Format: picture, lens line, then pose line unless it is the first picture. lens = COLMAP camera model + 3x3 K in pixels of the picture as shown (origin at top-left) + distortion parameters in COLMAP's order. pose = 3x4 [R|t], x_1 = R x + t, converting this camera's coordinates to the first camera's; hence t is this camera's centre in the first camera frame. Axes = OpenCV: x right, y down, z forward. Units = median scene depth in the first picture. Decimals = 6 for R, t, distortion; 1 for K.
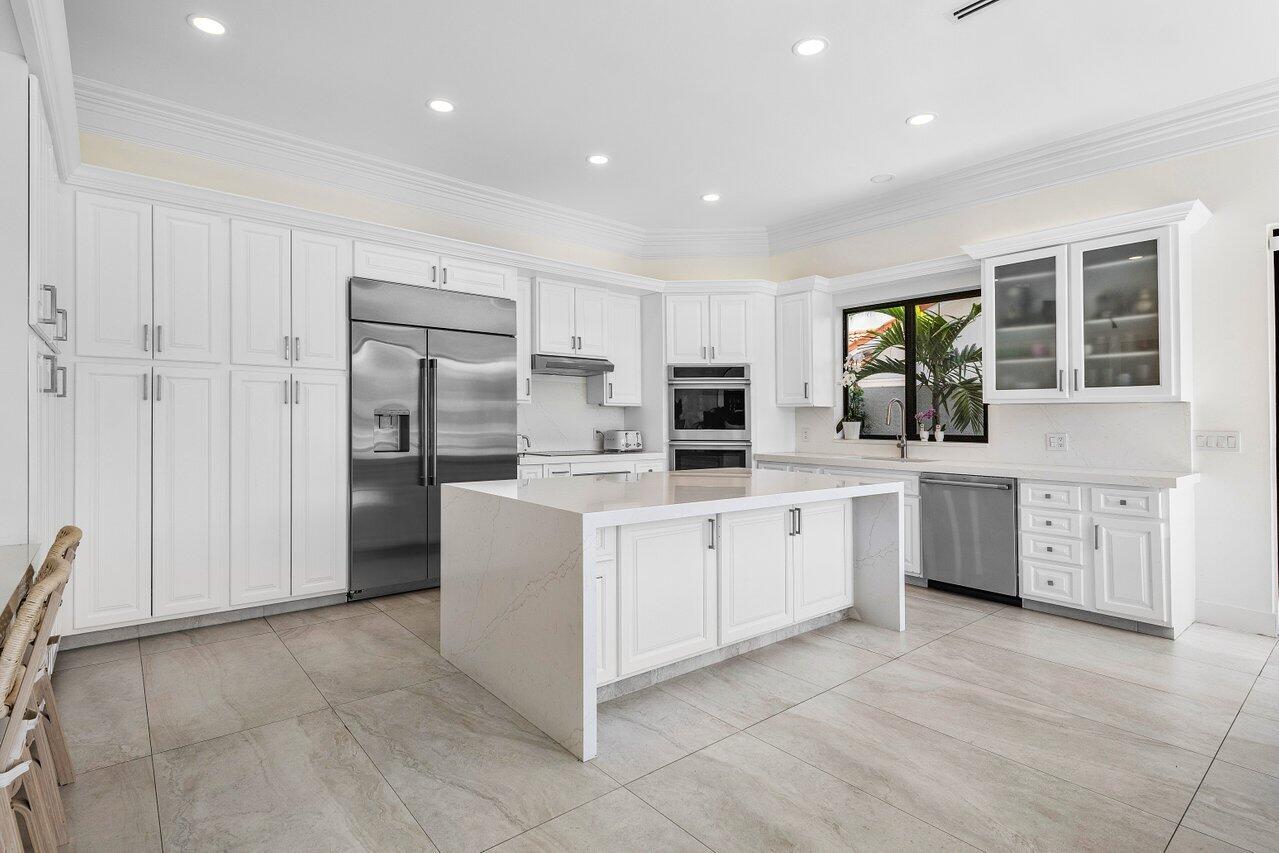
lens RADIAL K [[629.7, 0, 637.4], [0, 629.7, 412.5], [0, 0, 1]] dist [-0.002188, -0.000235]
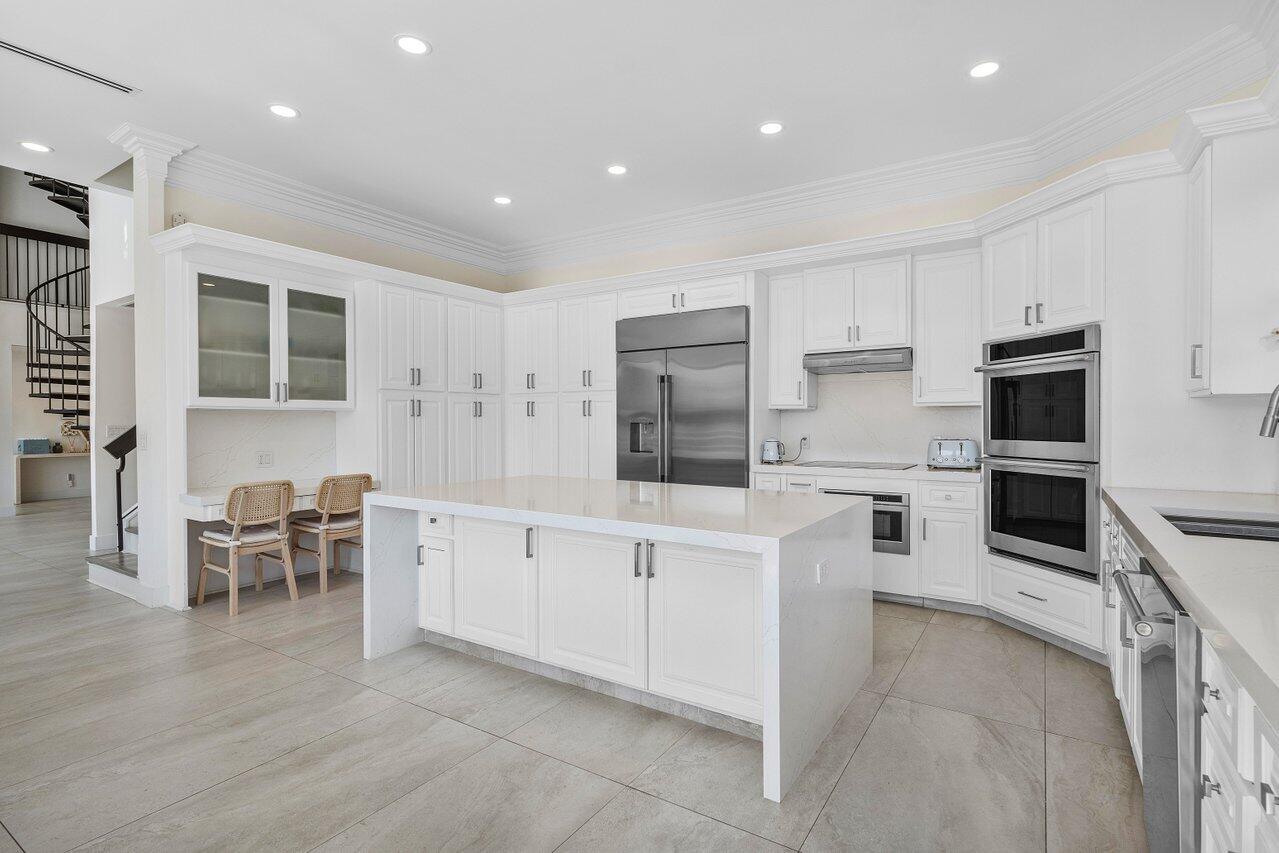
lens RADIAL K [[622.1, 0, 639.5], [0, 622.1, 426.5], [0, 0, 1]] dist [0.002022, 0.000090]
pose [[0.295019, 0.001827, -0.955490, 0.873377], [0.019983, 0.999768, 0.008082, 0.001365], [0.955282, -0.021478, 0.294914, 0.686315]]
